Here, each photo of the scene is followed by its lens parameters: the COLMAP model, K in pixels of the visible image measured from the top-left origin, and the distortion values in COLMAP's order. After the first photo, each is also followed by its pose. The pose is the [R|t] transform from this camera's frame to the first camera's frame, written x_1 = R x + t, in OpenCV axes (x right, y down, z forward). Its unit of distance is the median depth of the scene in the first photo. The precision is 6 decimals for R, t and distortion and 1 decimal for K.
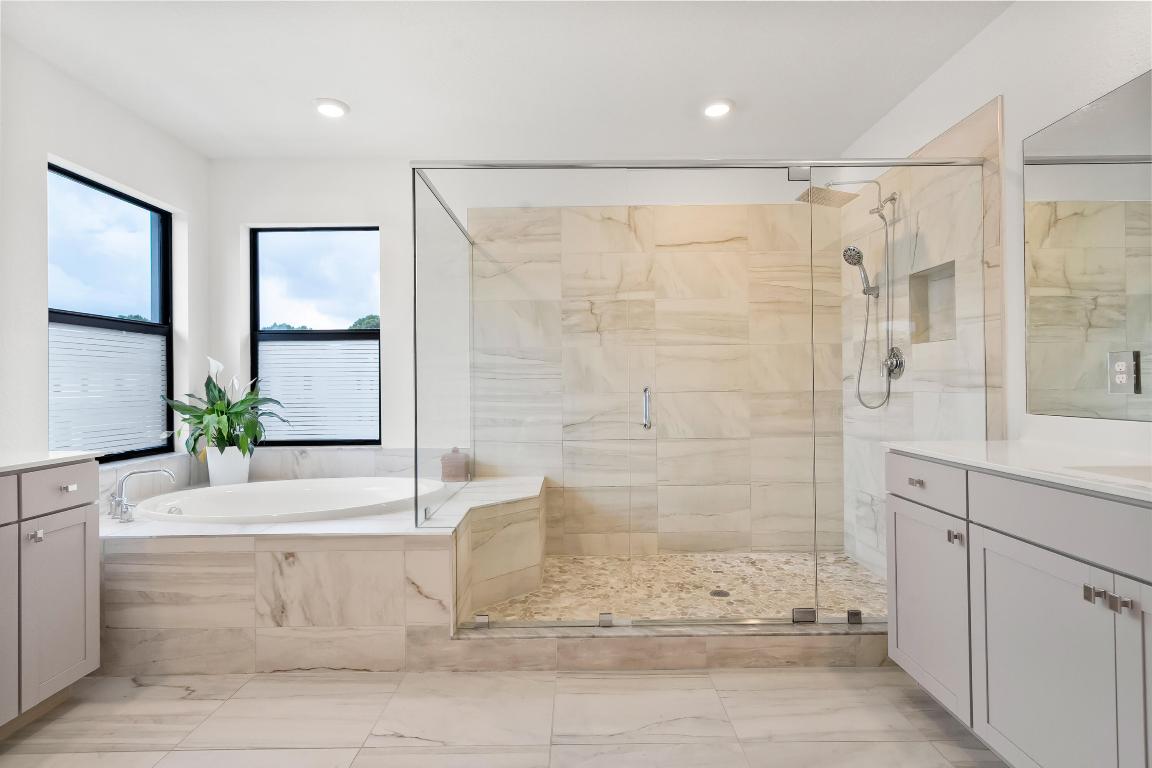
lens RADIAL K [[563.2, 0, 576.8], [0, 563.2, 382.3], [0, 0, 1]] dist [0.000100, 0.001993]
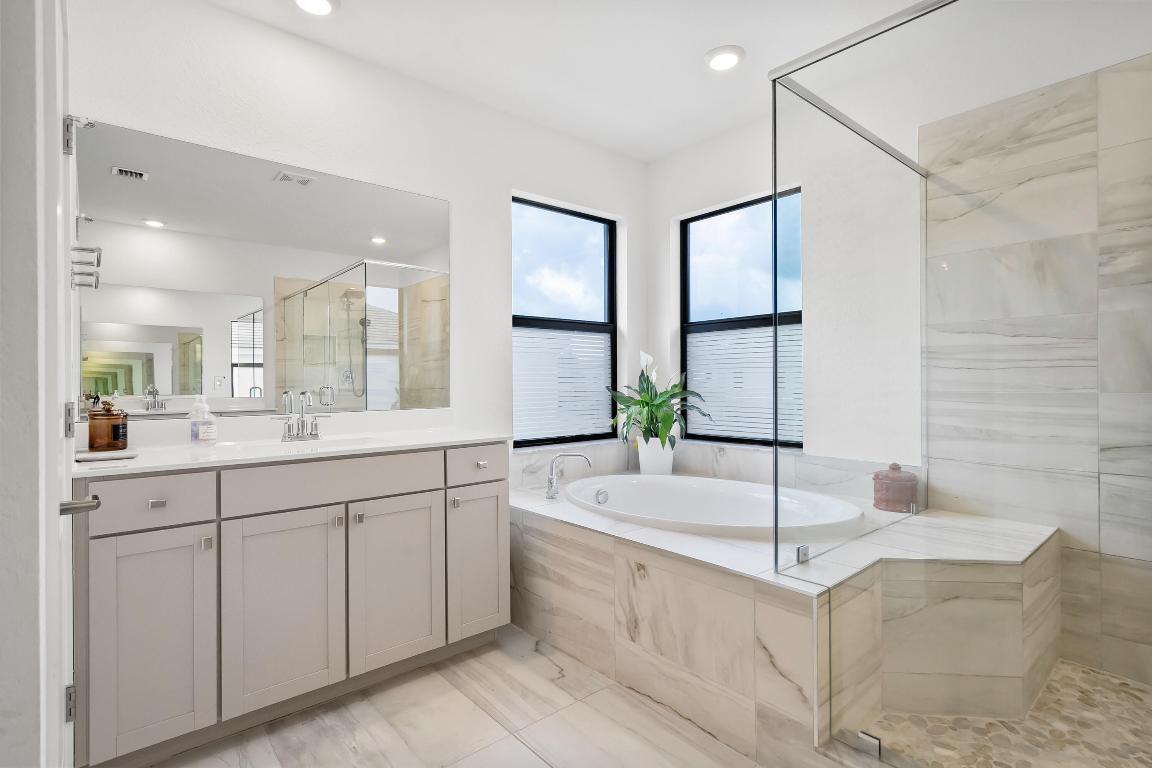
lens RADIAL K [[563.2, 0, 576.8], [0, 563.2, 382.3], [0, 0, 1]] dist [0.000100, 0.001993]
pose [[0.652817, 0.007026, -0.757483, 0.078620], [0.002962, 0.999926, 0.011827, 0.001349], [0.757510, -0.009965, 0.652748, 0.261177]]
